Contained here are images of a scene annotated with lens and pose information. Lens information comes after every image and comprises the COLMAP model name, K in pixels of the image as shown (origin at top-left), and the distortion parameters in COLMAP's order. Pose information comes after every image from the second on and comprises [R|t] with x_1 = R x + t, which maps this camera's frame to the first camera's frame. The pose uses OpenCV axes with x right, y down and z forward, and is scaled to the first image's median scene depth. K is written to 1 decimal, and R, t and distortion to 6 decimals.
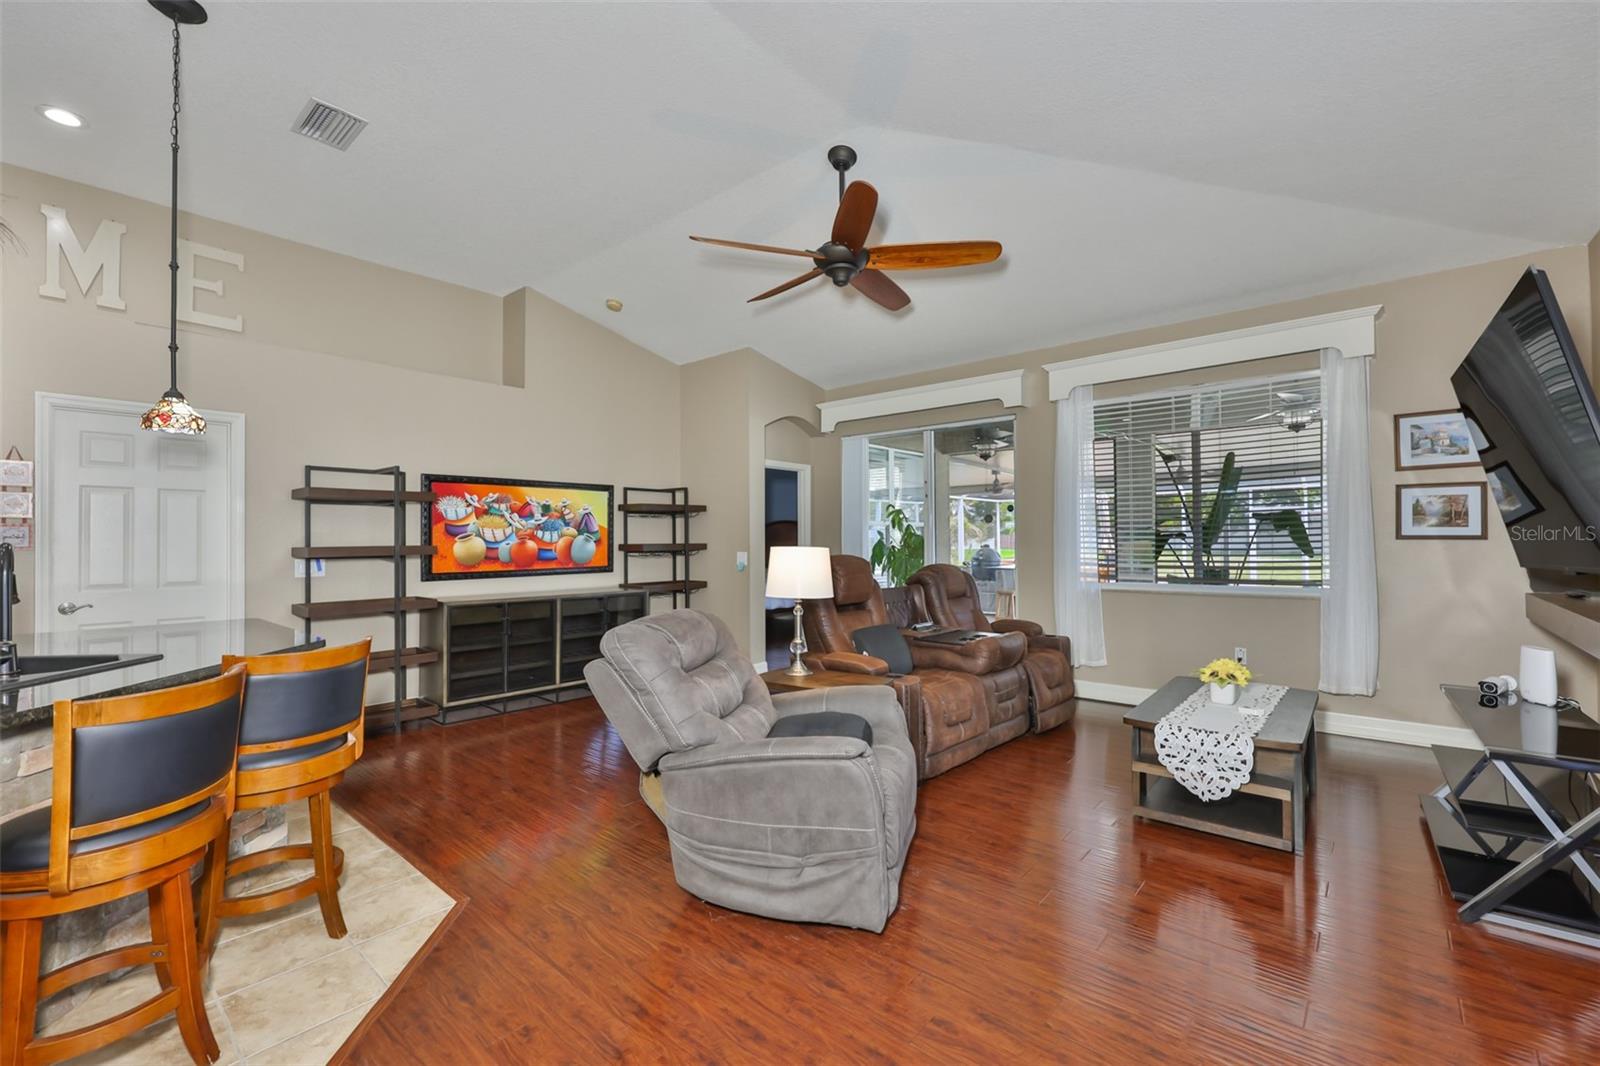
lens RADIAL K [[677.9, 0, 798.5], [0, 677.9, 534.5], [0, 0, 1]] dist [-0.002756, -0.000402]
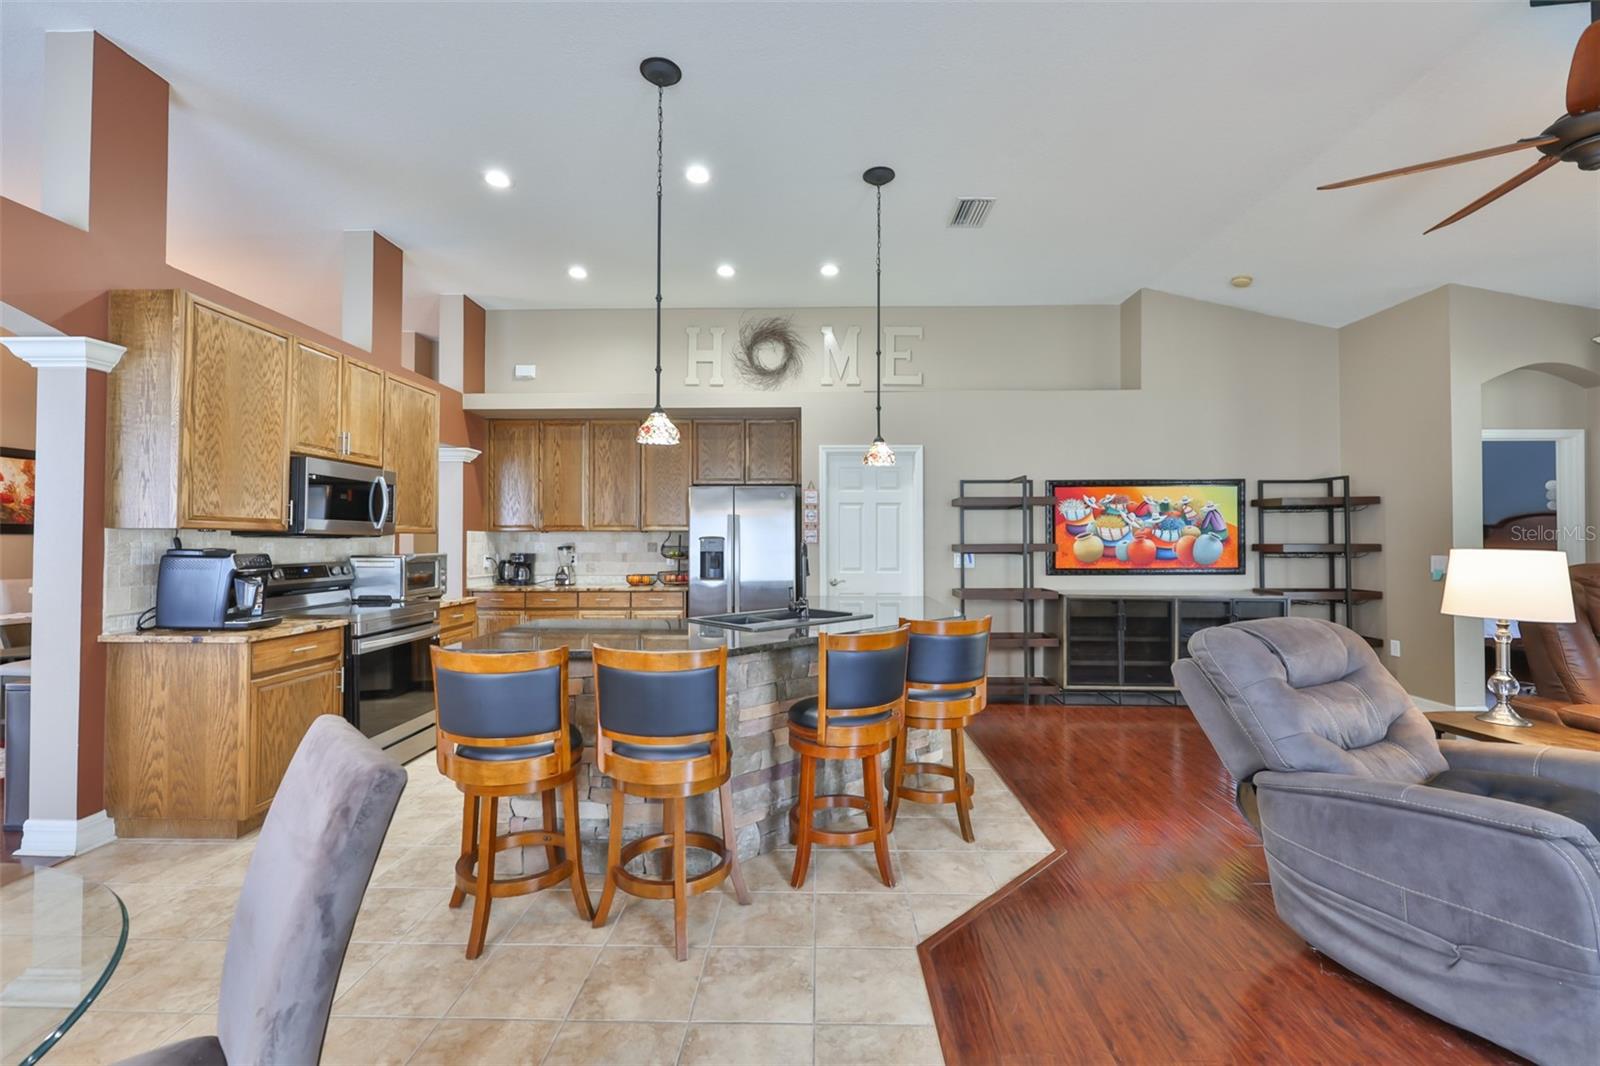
lens RADIAL K [[672.5, 0, 800.6], [0, 672.5, 530.2], [0, 0, 1]] dist [-0.002574, -0.000510]
pose [[0.635032, -0.006483, -0.772459, 0.053636], [0.002977, 0.999978, -0.005945, -0.000797], [0.772480, 0.001476, 0.635037, -0.035180]]
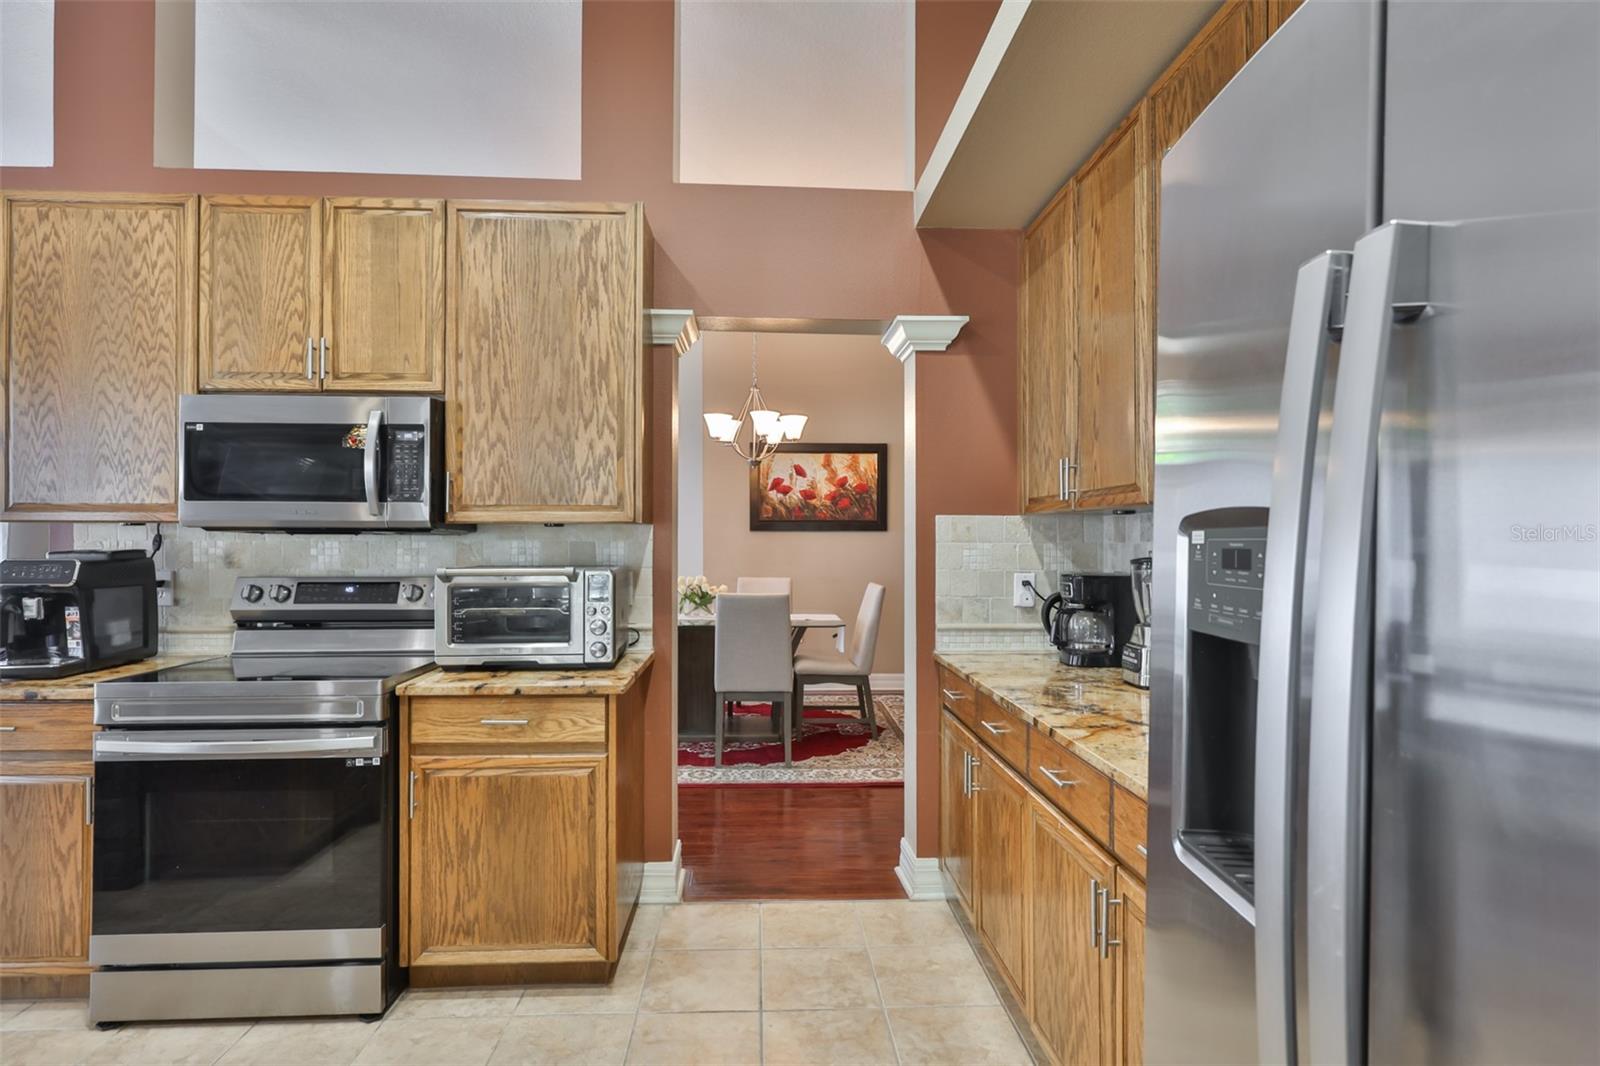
lens RADIAL K [[805.2, 0, 800.0], [0, 805.2, 533.0], [0, 0, 1]] dist [-0.003819, -0.000802]
pose [[-0.722812, 0.001910, -0.691042, -0.751937], [0.009722, 0.999925, -0.007406, 0.008224], [0.690976, -0.012071, -0.722777, 0.621952]]
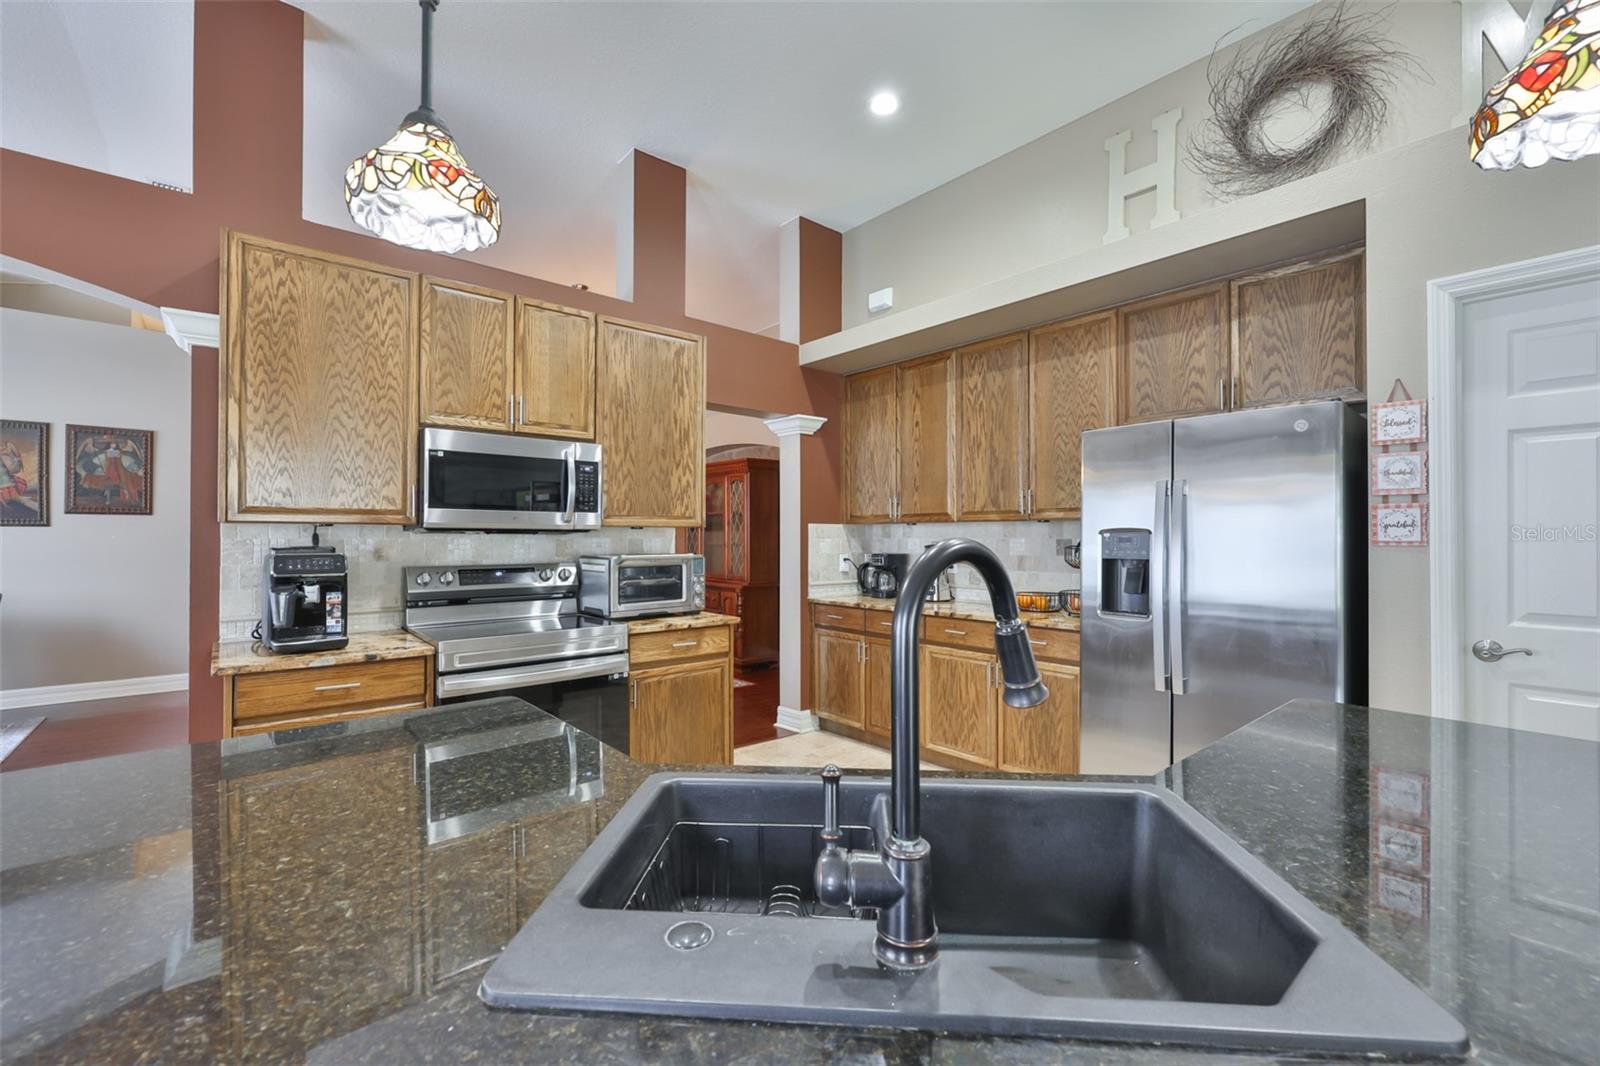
lens RADIAL K [[677.9, 0, 798.5], [0, 677.9, 534.5], [0, 0, 1]] dist [-0.002756, -0.000402]
pose [[-0.153055, 0.004040, -0.988209, -0.325767], [0.009503, 0.999951, 0.002617, 0.003880], [0.988172, -0.008991, -0.153086, 0.389469]]
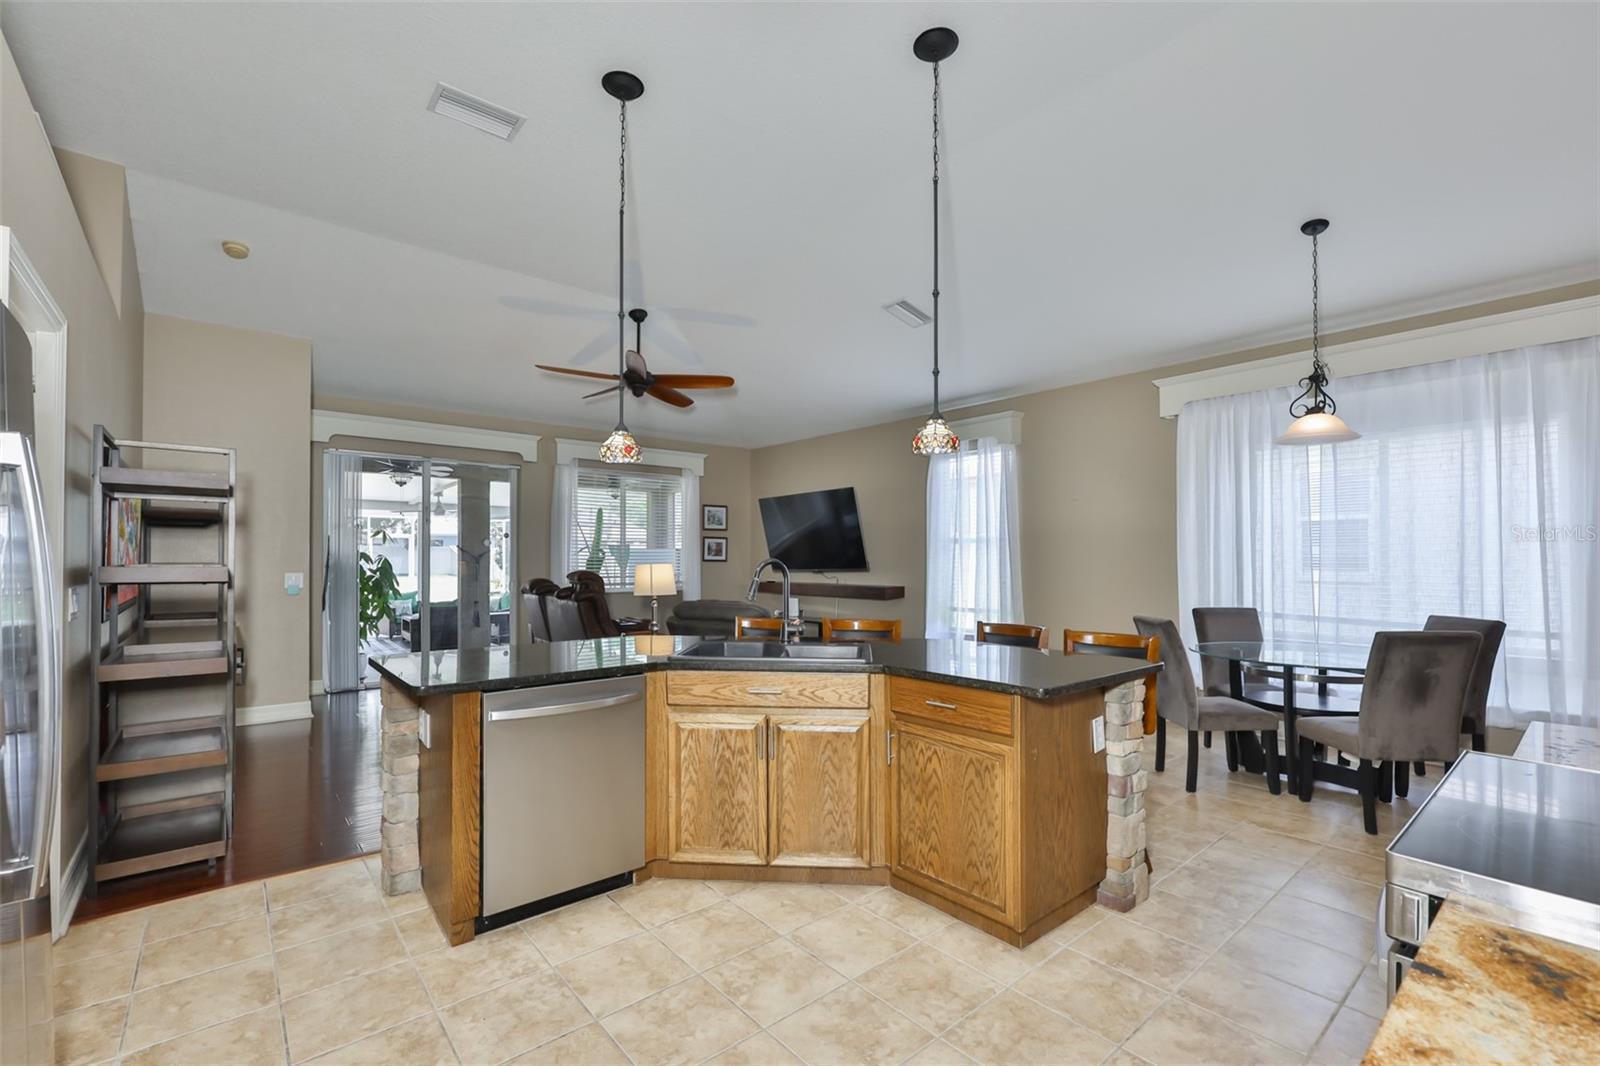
lens RADIAL K [[697.2, 0, 802.8], [0, 697.2, 554.2], [0, 0, 1]] dist [0.000281, -0.000046]
pose [[0.155742, 0.014909, 0.987685, -1.095998], [-0.012168, 0.999839, -0.013174, 0.008388], [-0.987723, -0.009966, 0.155898, 0.274442]]
